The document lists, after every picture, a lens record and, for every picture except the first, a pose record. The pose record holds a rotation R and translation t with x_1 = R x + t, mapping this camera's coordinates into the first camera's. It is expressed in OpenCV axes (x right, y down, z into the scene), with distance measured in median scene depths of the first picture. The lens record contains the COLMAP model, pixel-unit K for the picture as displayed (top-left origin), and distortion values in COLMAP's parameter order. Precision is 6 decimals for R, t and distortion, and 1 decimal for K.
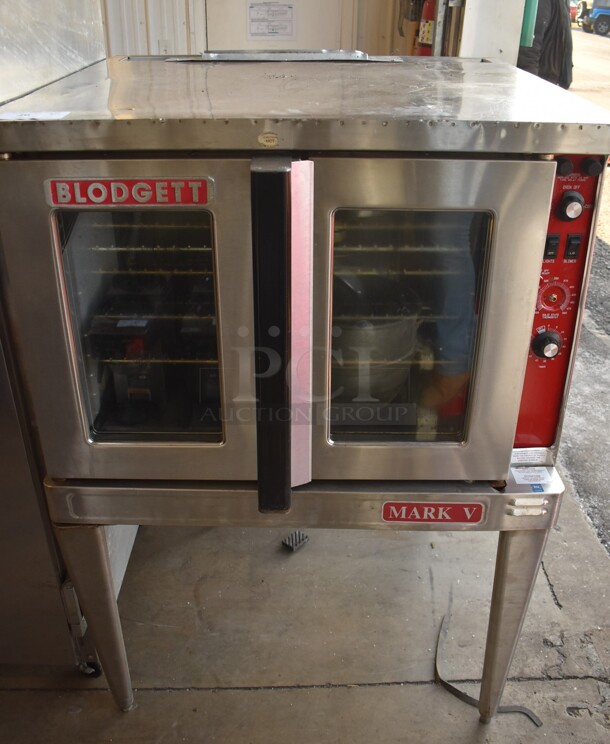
lens RADIAL K [[751.3, 0, 300.9], [0, 751.3, 393.6], [0, 0, 1]] dist [-0.089269, 0.000000]
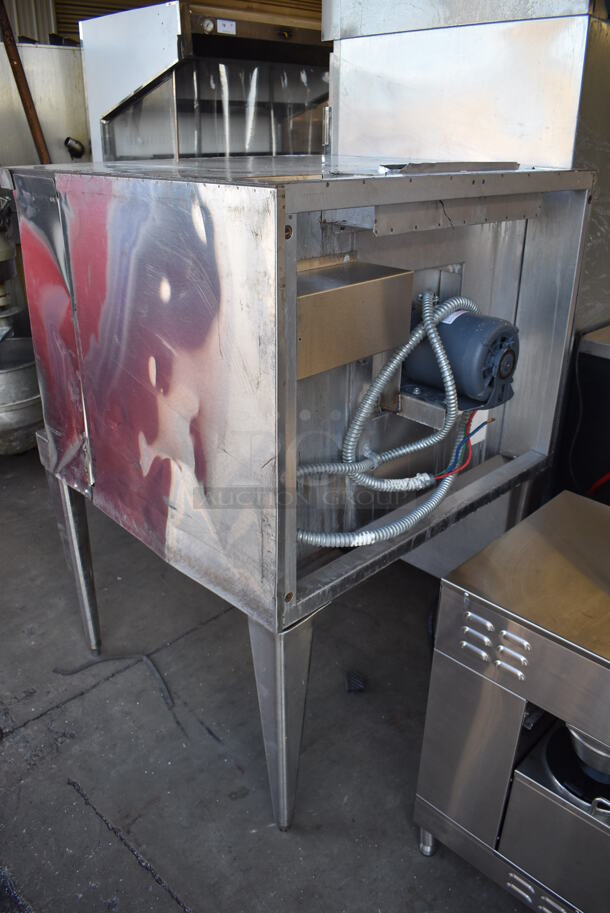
lens RADIAL K [[702.3, 0, 311.5], [0, 702.3, 459.0], [0, 0, 1]] dist [-0.097713, 0.015576]
pose [[-0.702359, 0.300278, -0.645387, 0.747778], [-0.360264, 0.632016, 0.686124, -0.816404], [0.613923, 0.714415, -0.335723, 1.580562]]
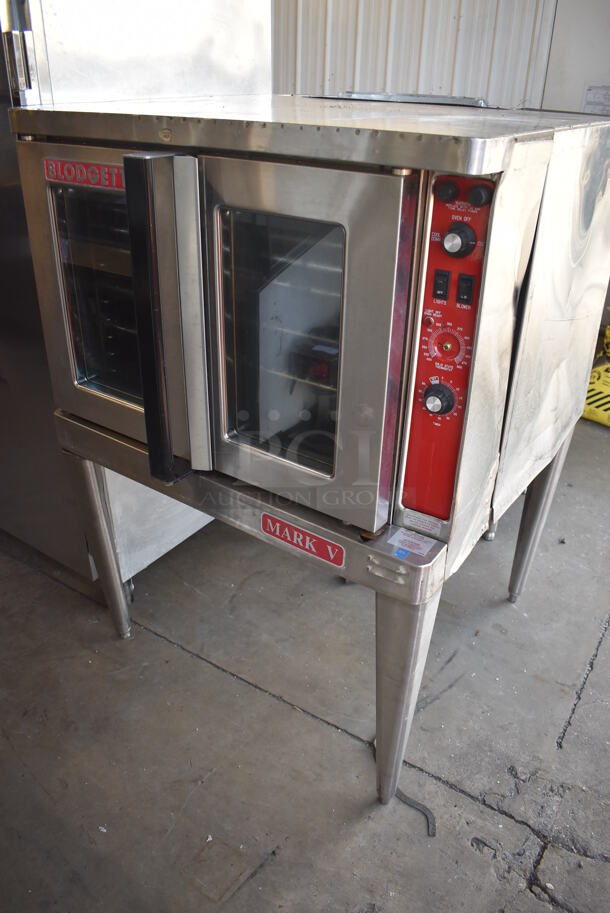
lens RADIAL K [[702.3, 0, 306.5], [0, 702.3, 457.1], [0, 0, 1]] dist [-0.097713, 0.015576]
pose [[0.829611, 0.290144, -0.477034, 0.524078], [-0.293533, 0.953426, 0.069414, -0.009118], [0.474957, 0.082438, 0.876139, 0.163411]]
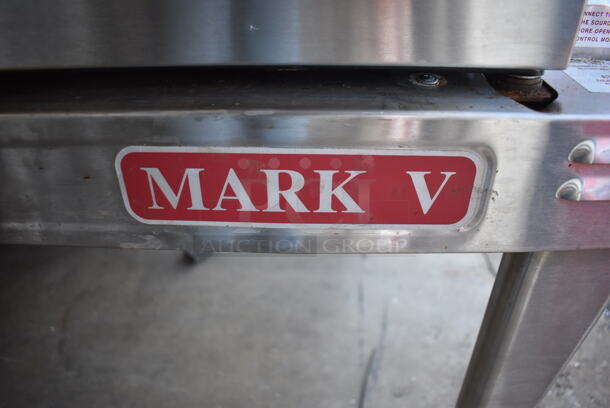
lens RADIAL K [[469.2, 0, 304.0], [0, 469.2, 208.7], [0, 0, 1]] dist [-0.097713, 0.015576]
pose [[0.999963, -0.005502, 0.006676, 0.157233], [0.004601, 0.991751, 0.128096, 0.127252], [-0.007326, -0.128060, 0.991739, 0.730143]]
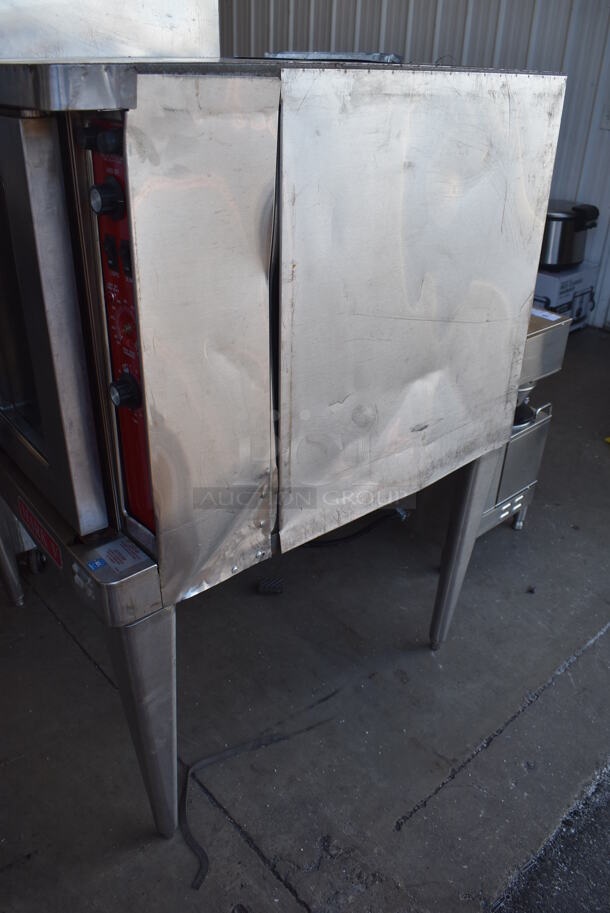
lens RADIAL K [[702.3, 0, 306.0], [0, 702.3, 457.9], [0, 0, 1]] dist [-0.097713, 0.015576]
pose [[0.656171, 0.396670, -0.641945, 0.785392], [-0.395723, 0.905219, 0.154860, -0.156104], [0.642529, 0.152418, 0.750950, 0.503723]]
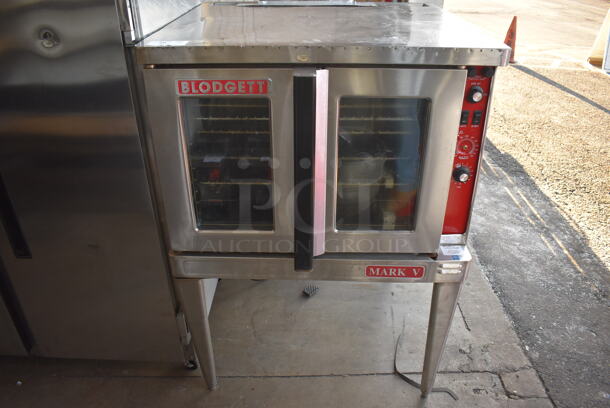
lens RADIAL K [[469.2, 0, 301.2], [0, 469.2, 202.4], [0, 0, 1]] dist [-0.097713, 0.015576]
pose [[0.999887, 0.002549, -0.014804, -0.020859], [-0.002556, 0.999997, -0.000454, 0.000526], [0.014803, 0.000492, 0.999890, -0.067474]]
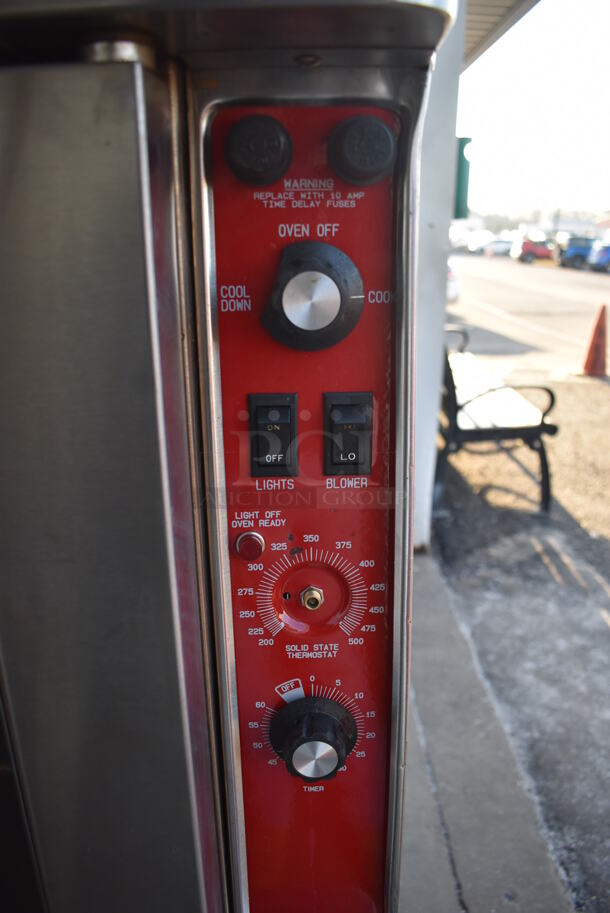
lens RADIAL K [[702.3, 0, 302.1], [0, 702.3, 462.1], [0, 0, 1]] dist [-0.097713, 0.015576]
pose [[0.999853, -0.006289, -0.015936, 0.279991], [0.003032, 0.980459, -0.196698, -0.104319], [0.016861, 0.196621, 0.980335, 0.570661]]
